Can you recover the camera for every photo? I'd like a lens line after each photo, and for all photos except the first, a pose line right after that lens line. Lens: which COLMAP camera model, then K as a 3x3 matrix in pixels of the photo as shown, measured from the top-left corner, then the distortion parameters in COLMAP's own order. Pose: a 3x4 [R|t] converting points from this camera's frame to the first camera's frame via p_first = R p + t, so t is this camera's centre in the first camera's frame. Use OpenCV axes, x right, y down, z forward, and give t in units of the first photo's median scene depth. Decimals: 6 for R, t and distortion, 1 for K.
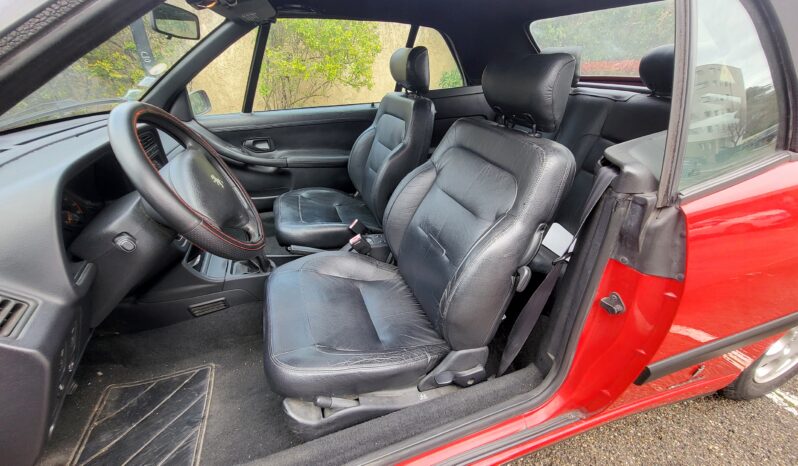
lens RADIAL K [[326.1, 0, 399.0], [0, 326.1, 233.0], [0, 0, 1]] dist [0.000893, -0.000062]
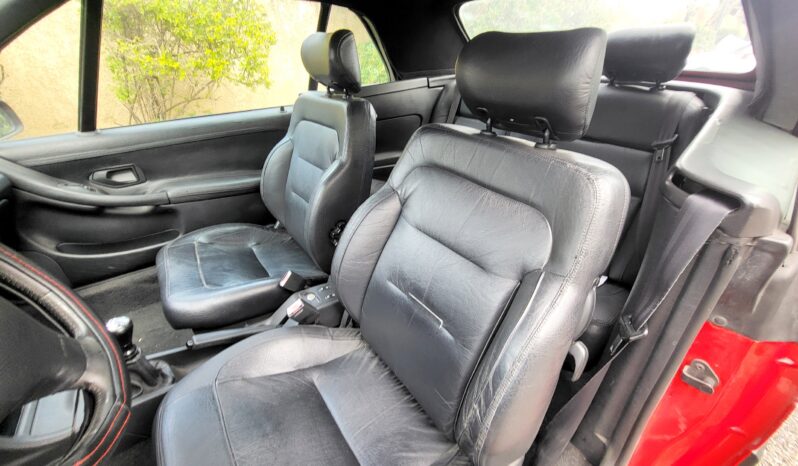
lens RADIAL K [[326.1, 0, 399.0], [0, 326.1, 233.0], [0, 0, 1]] dist [0.000893, -0.000062]
pose [[0.959468, -0.144825, 0.241757, -0.055461], [0.142183, 0.989432, 0.028434, -0.105633], [-0.243320, 0.007092, 0.969920, 0.230214]]
